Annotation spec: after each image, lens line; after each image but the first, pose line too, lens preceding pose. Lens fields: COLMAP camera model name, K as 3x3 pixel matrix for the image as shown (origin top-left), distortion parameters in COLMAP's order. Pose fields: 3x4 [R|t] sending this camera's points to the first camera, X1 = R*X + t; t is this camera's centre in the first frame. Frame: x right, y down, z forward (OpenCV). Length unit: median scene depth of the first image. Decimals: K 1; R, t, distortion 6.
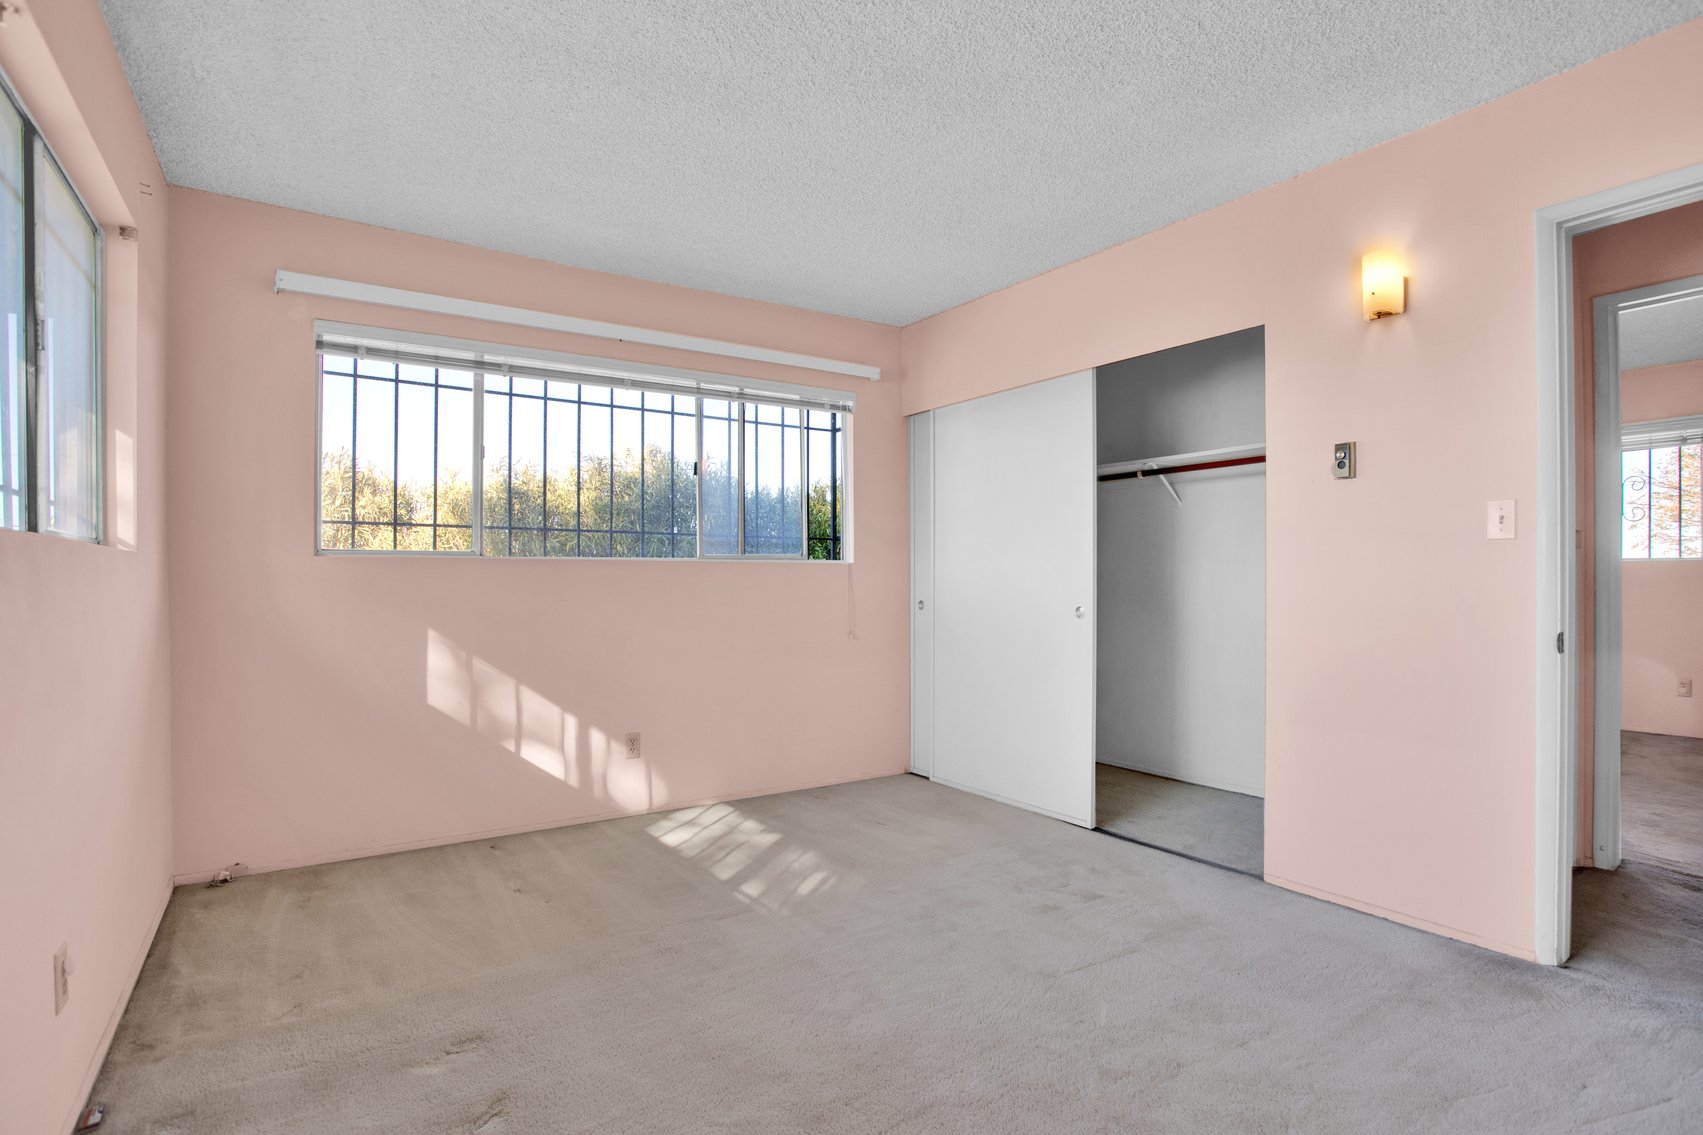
lens RADIAL K [[859.9, 0, 861.8], [0, 859.9, 564.5], [0, 0, 1]] dist [-0.072733, 0.031062]
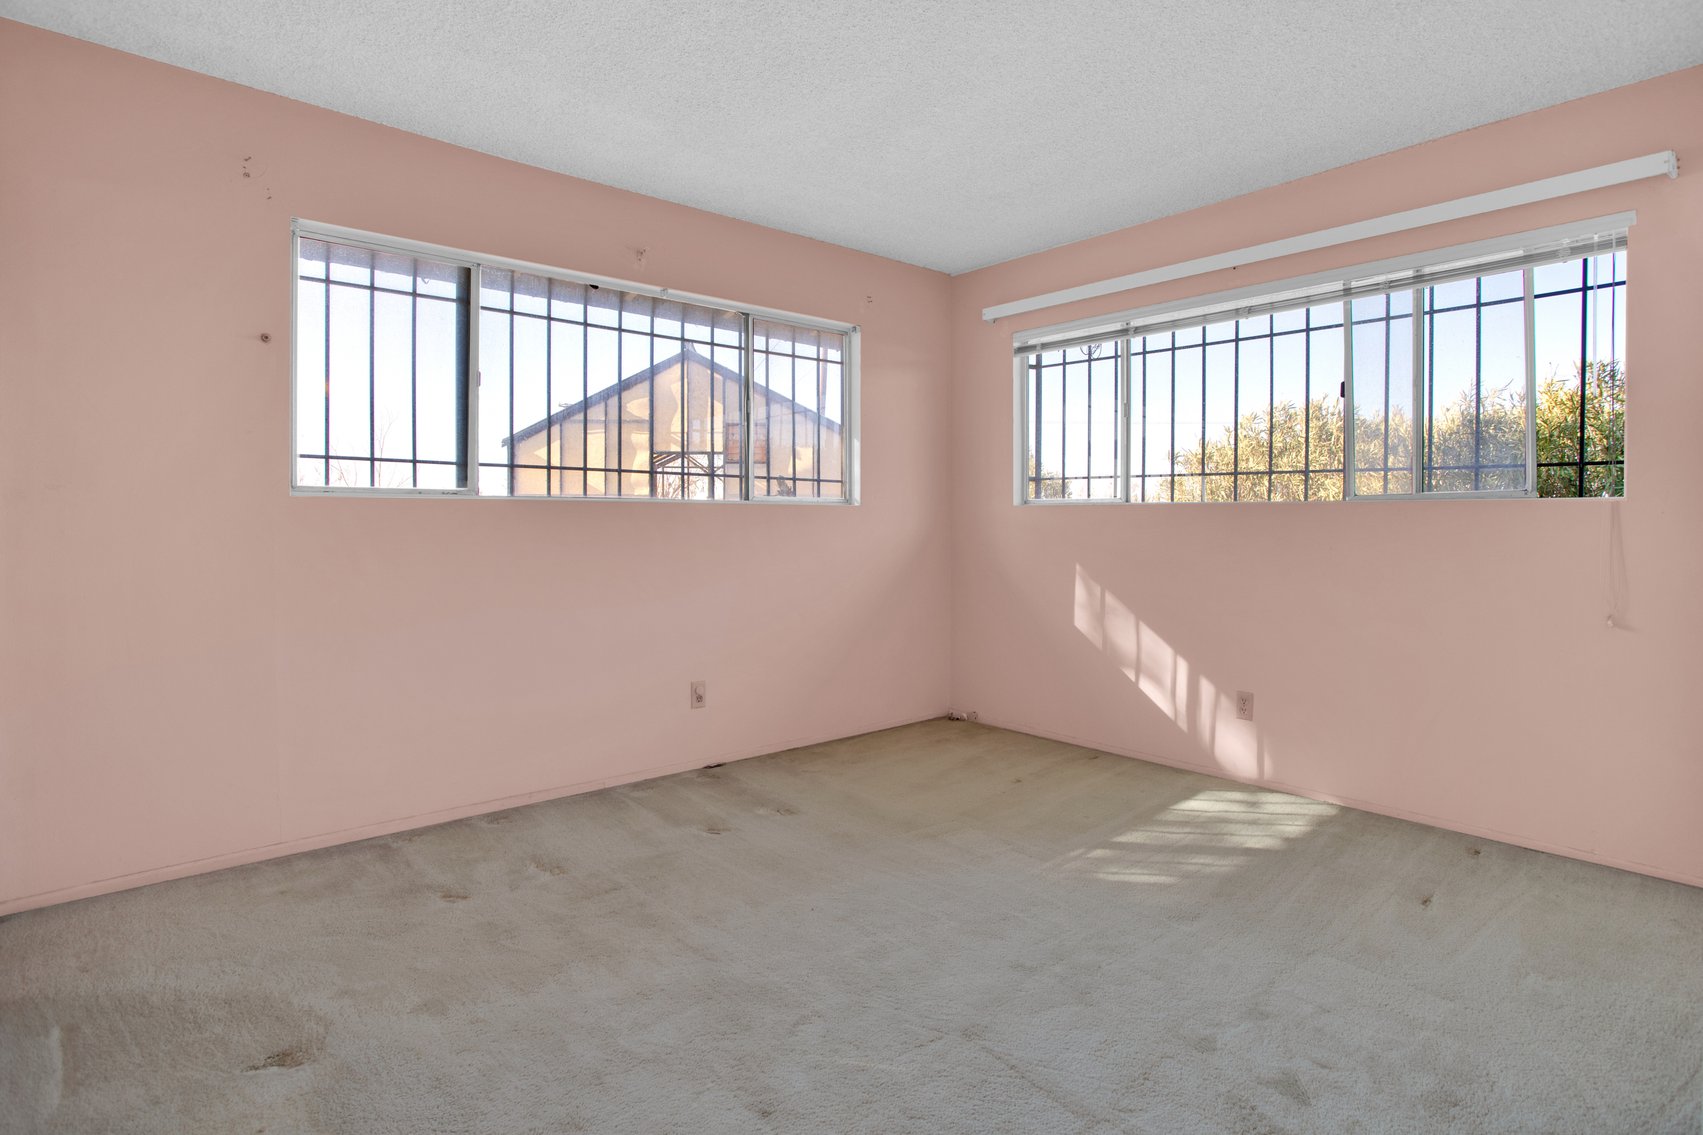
lens RADIAL K [[859.9, 0, 861.8], [0, 859.9, 564.5], [0, 0, 1]] dist [-0.072733, 0.031062]
pose [[0.103149, 0.061049, -0.992791, 0.624224], [0.014796, 0.997910, 0.062901, -0.005476], [0.994556, -0.021177, 0.102031, 0.521789]]
